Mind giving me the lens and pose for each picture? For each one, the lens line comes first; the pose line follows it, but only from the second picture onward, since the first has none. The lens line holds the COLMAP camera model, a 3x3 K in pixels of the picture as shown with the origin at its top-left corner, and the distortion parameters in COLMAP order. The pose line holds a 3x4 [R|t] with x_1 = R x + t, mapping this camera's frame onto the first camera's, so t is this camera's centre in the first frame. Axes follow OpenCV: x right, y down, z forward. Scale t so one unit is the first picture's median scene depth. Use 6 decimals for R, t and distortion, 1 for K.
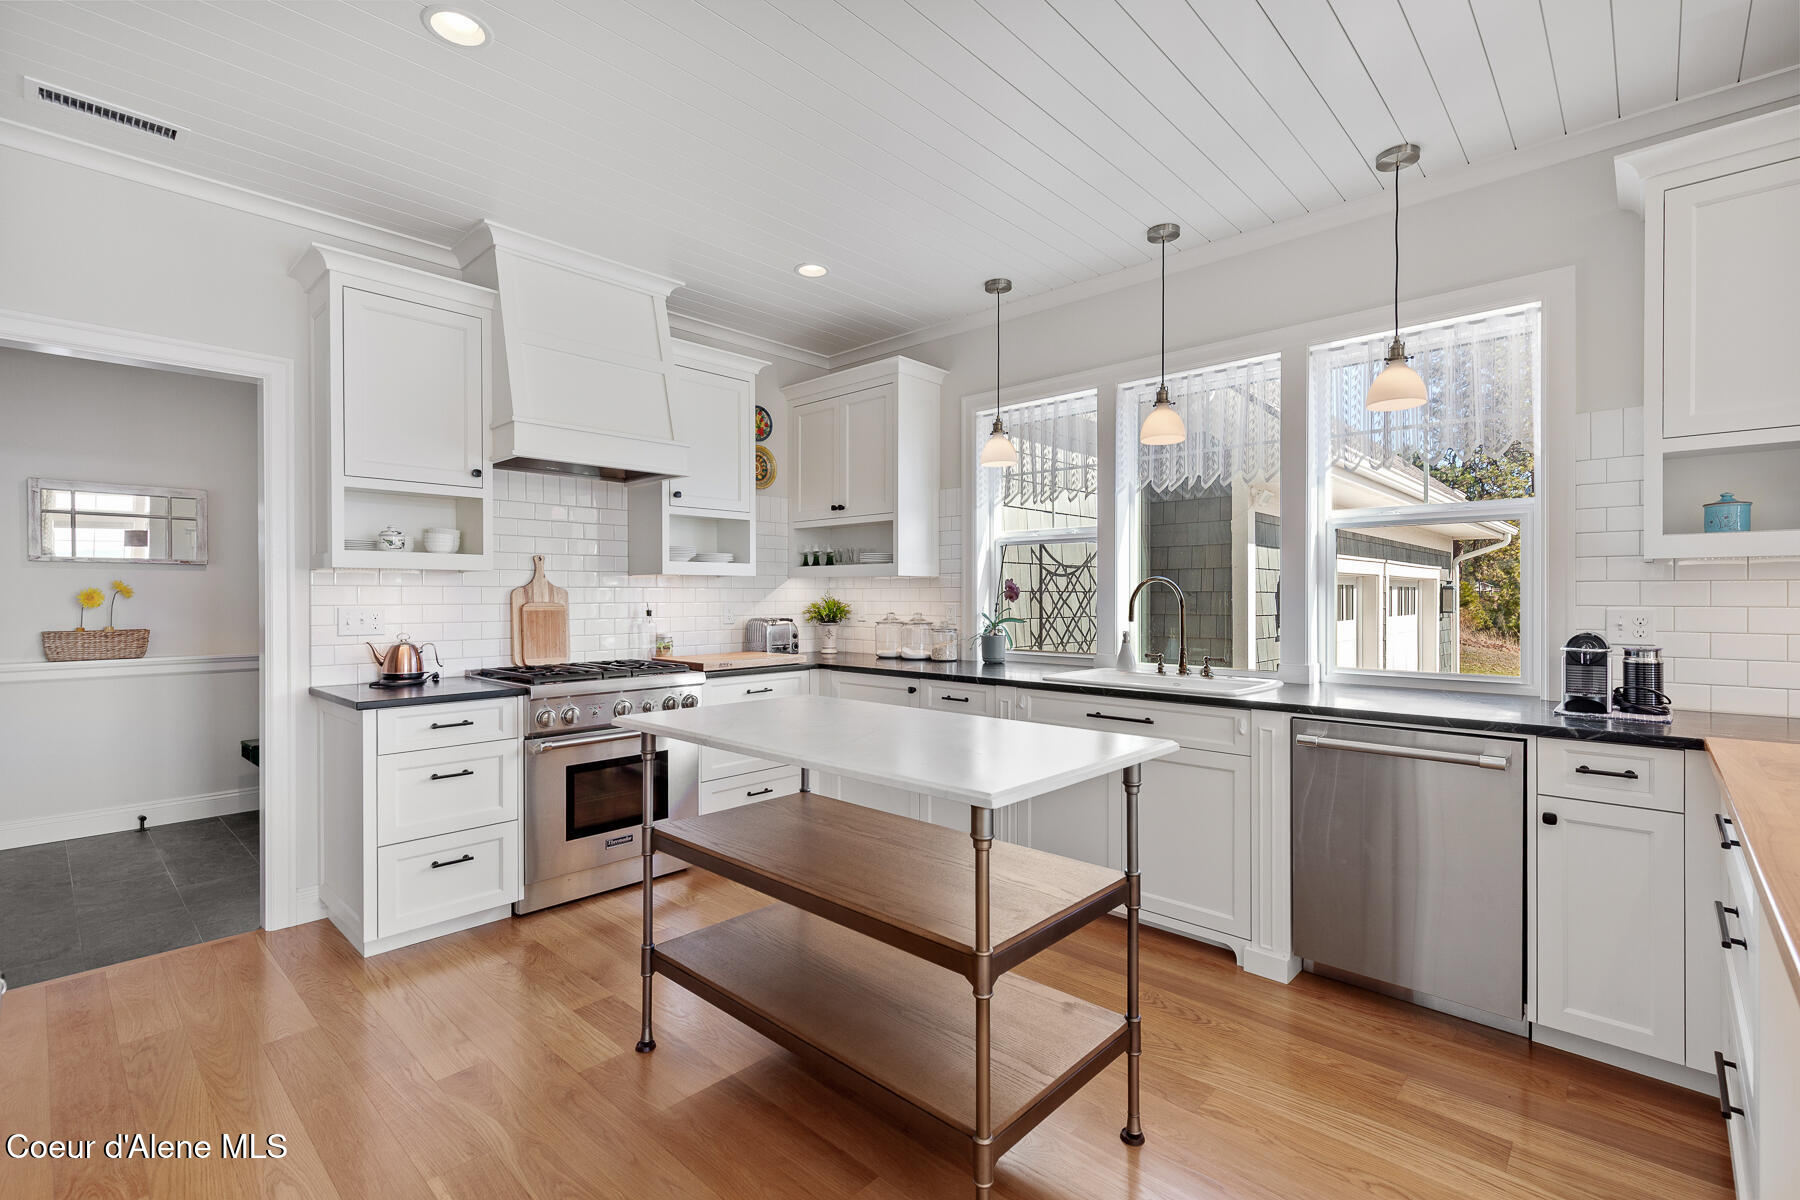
lens RADIAL K [[820.2, 0, 900.6], [0, 820.2, 597.1], [0, 0, 1]] dist [0.004654, 0.000420]
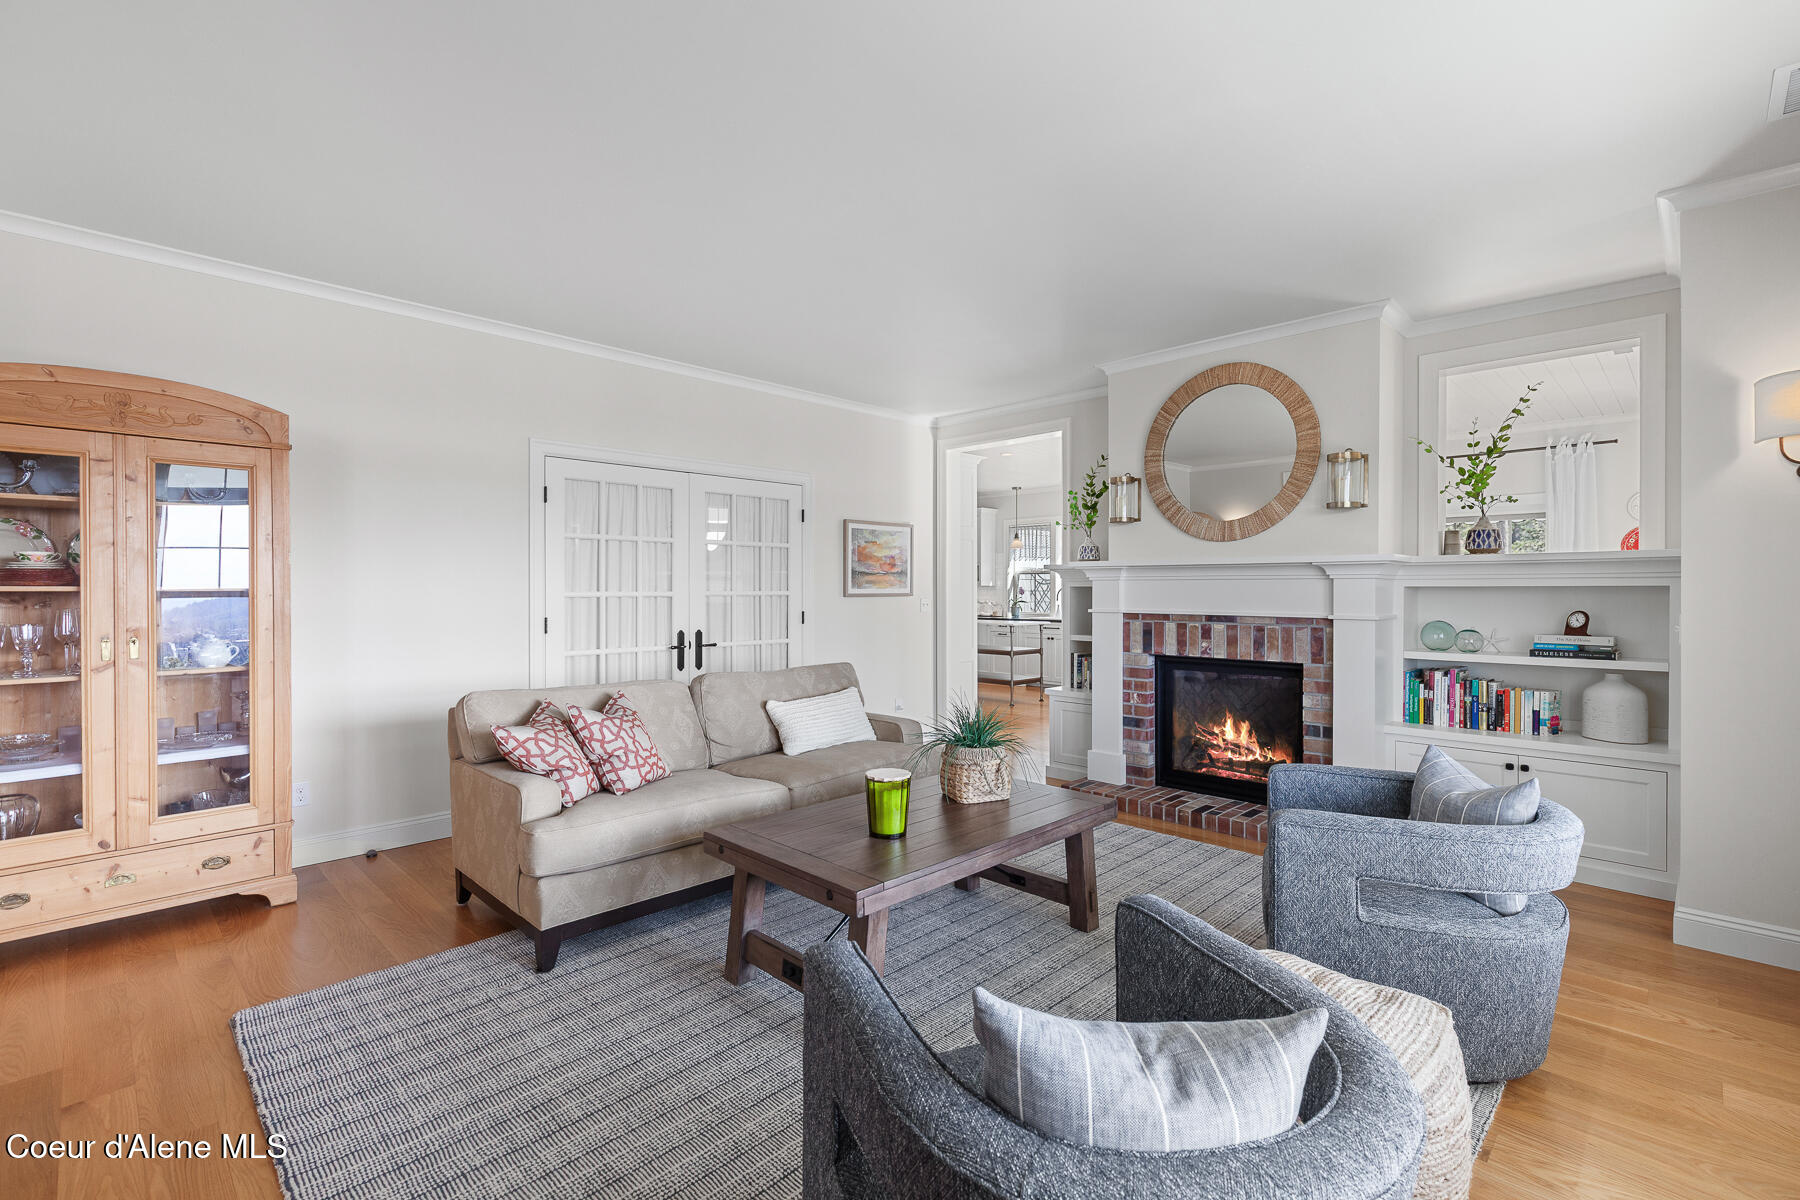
lens RADIAL K [[820.2, 0, 902.3], [0, 820.2, 595.9], [0, 0, 1]] dist [0.004654, 0.000420]
pose [[0.999531, -0.001342, -0.030596, -0.194515], [0.001412, 0.999996, 0.002291, 0.002269], [0.030592, -0.002333, 0.999529, -1.887946]]
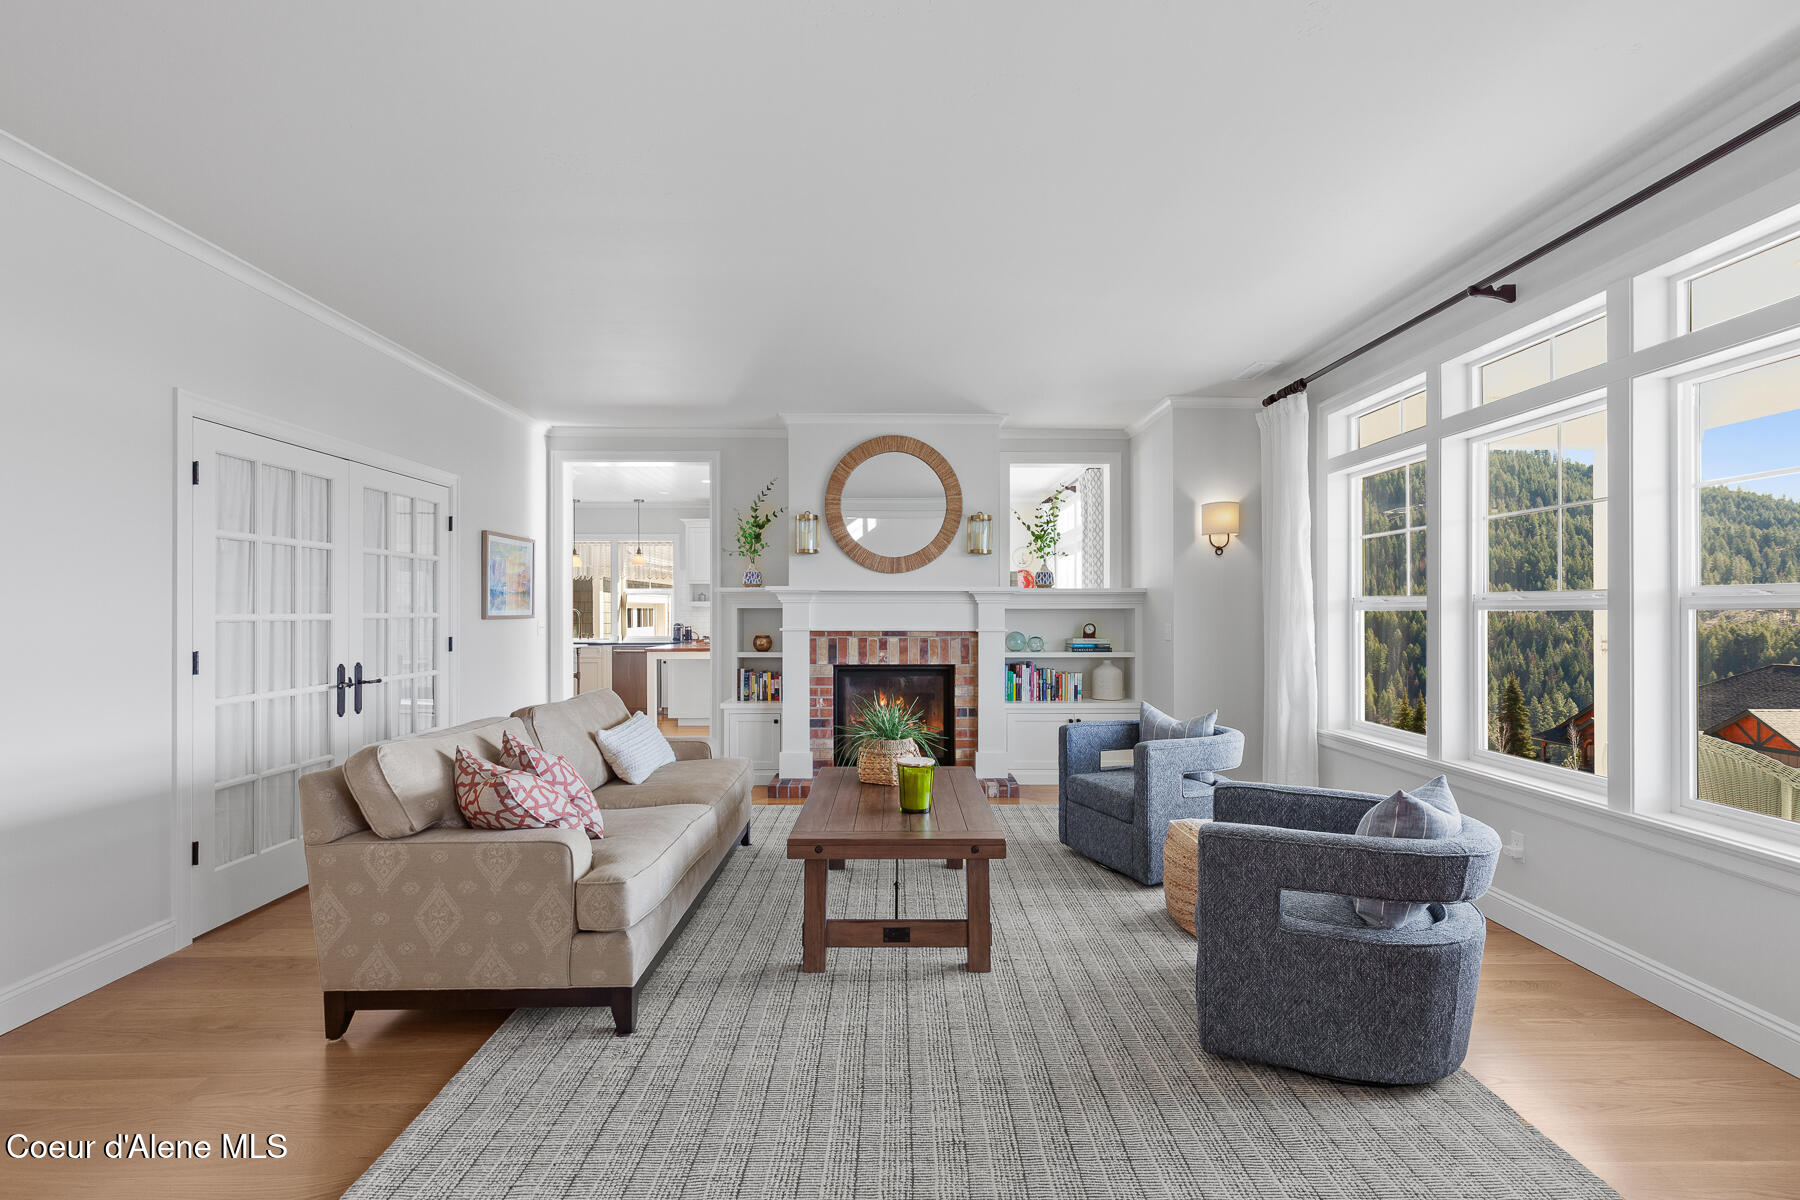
lens RADIAL K [[820.2, 0, 921.9], [0, 820.2, 612.0], [0, 0, 1]] dist [0.004654, 0.000420]
pose [[0.715731, -0.002932, 0.698370, -0.808063], [0.005656, 0.999983, -0.001599, 0.001287], [-0.698353, 0.005094, 0.715735, -1.811178]]
